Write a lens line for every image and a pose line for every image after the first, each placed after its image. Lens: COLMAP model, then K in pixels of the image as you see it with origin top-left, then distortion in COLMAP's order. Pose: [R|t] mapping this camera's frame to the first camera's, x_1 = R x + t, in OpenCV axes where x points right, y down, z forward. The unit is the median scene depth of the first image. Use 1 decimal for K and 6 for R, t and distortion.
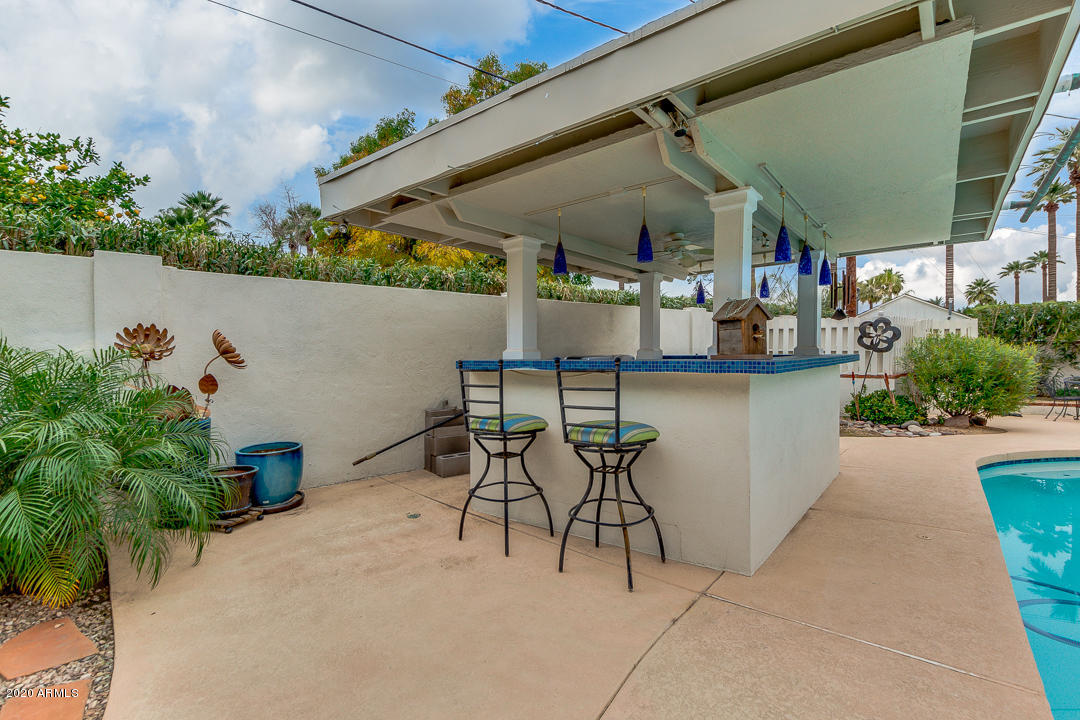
lens RADIAL K [[500.6, 0, 534.8], [0, 500.6, 364.5], [0, 0, 1]] dist [0.005987, -0.001119]
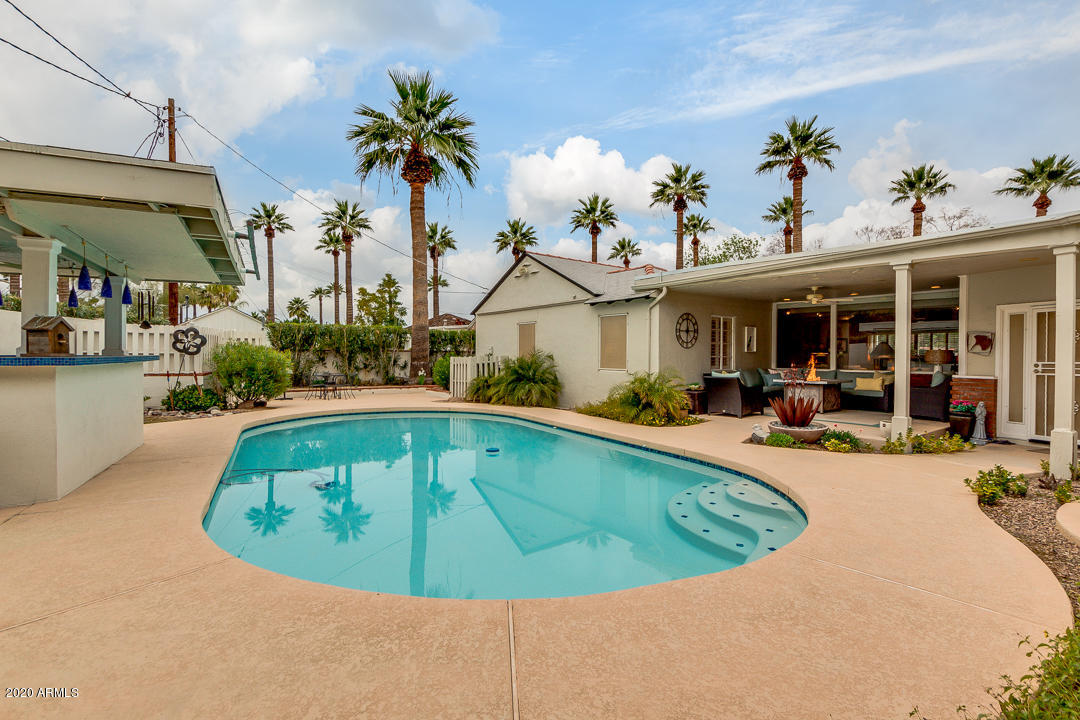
lens RADIAL K [[500.6, 0, 535.8], [0, 500.6, 362.3], [0, 0, 1]] dist [0.005987, -0.001119]
pose [[0.398052, -0.001884, 0.917361, -0.124596], [0.013230, 0.999906, -0.003687, 0.010148], [-0.917268, 0.013604, 0.398039, -0.300849]]
